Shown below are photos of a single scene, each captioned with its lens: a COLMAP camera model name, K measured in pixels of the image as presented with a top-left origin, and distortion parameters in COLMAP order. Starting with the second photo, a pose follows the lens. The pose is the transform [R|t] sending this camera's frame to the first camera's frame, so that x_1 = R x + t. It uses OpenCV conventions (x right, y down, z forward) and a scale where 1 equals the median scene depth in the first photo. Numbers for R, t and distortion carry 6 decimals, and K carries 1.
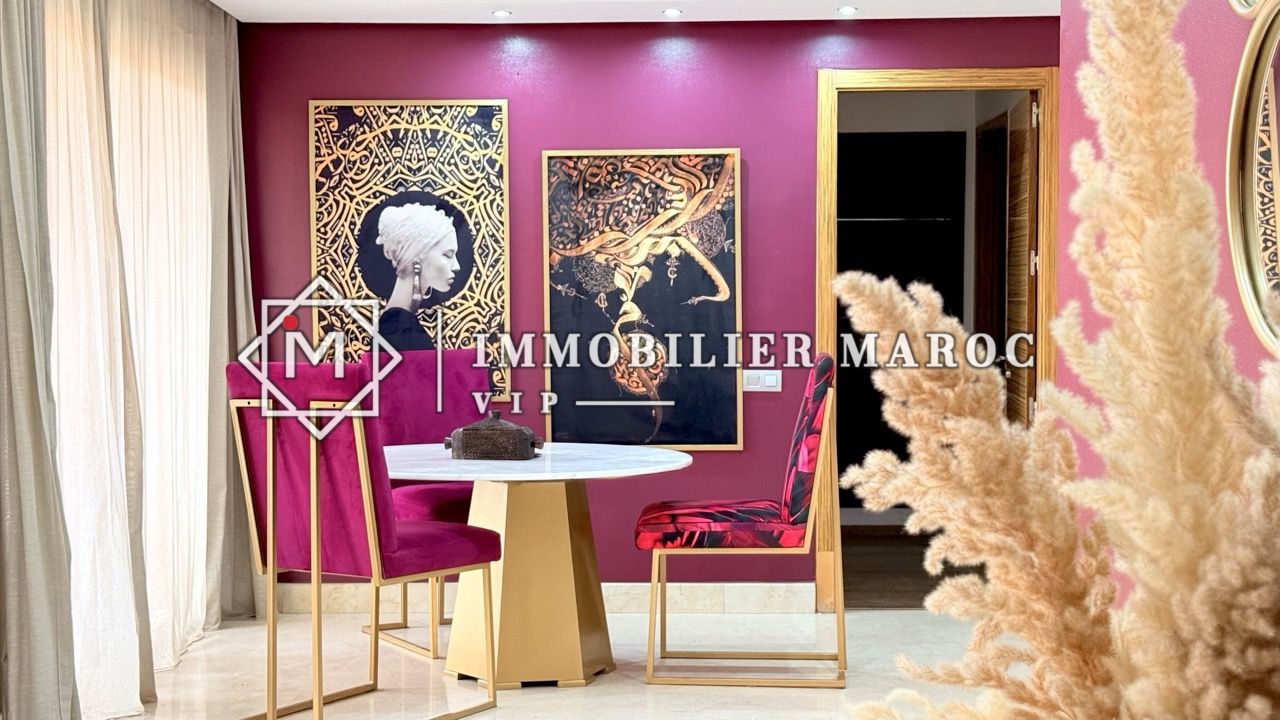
lens RADIAL K [[1794.7, 0, 642.5], [0, 1794.7, 365.9], [0, 0, 1]] dist [0.140474, 0.000000]
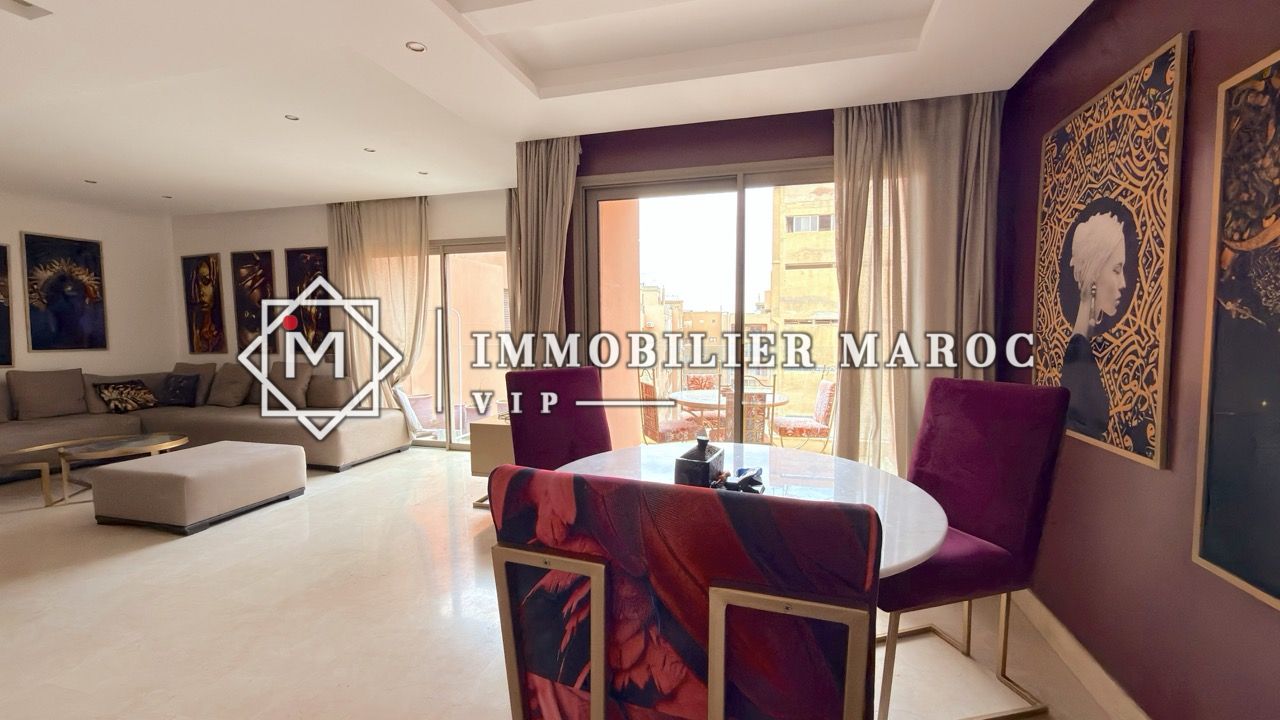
lens RADIAL K [[512.1, 0, 641.8], [0, 512.1, 357.9], [0, 0, 1]] dist [0.004341, 0.001316]
pose [[-0.249920, 0.064421, -0.966121, 0.171379], [-0.034018, 0.996584, 0.075252, -0.032671], [0.967669, 0.051672, -0.246874, 0.855452]]
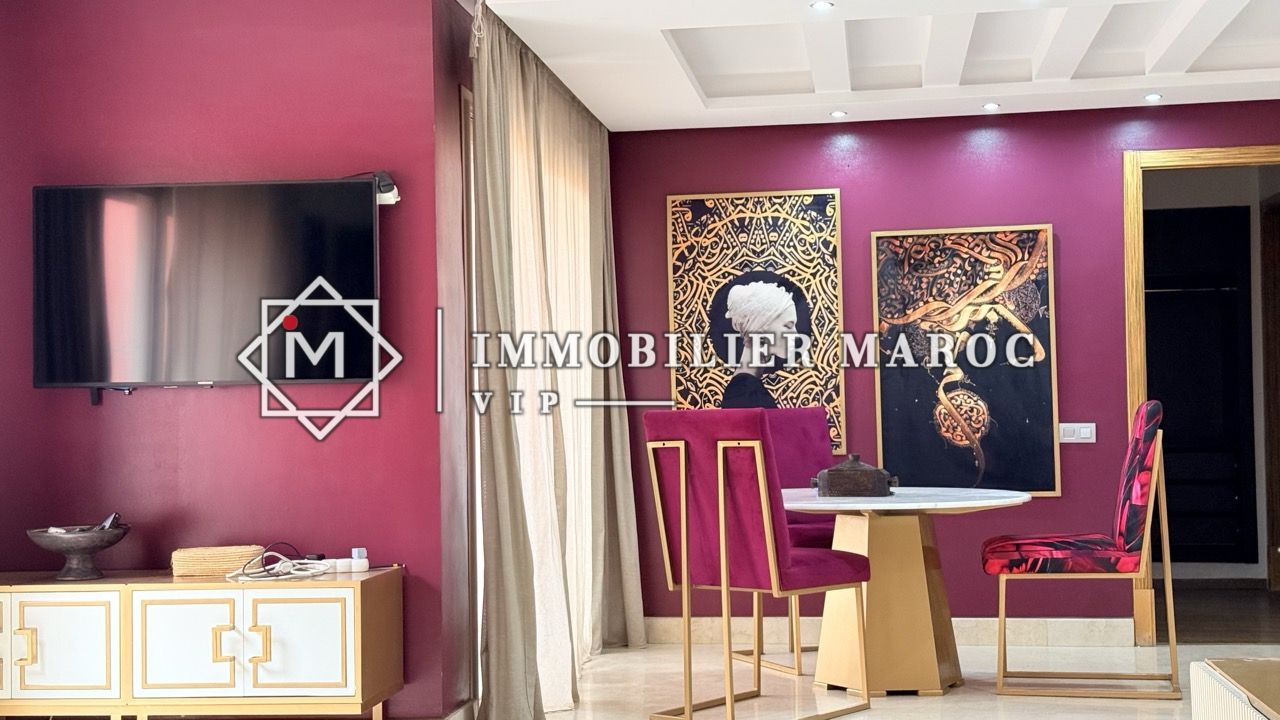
lens RADIAL K [[1794.7, 0, 639.7], [0, 1794.7, 364.9], [0, 0, 1]] dist [0.140474, 0.000000]
pose [[0.992242, -0.019437, -0.122796, -0.062755], [0.012748, 0.998403, -0.055028, 0.024240], [0.123670, 0.053036, 0.990905, -0.135413]]
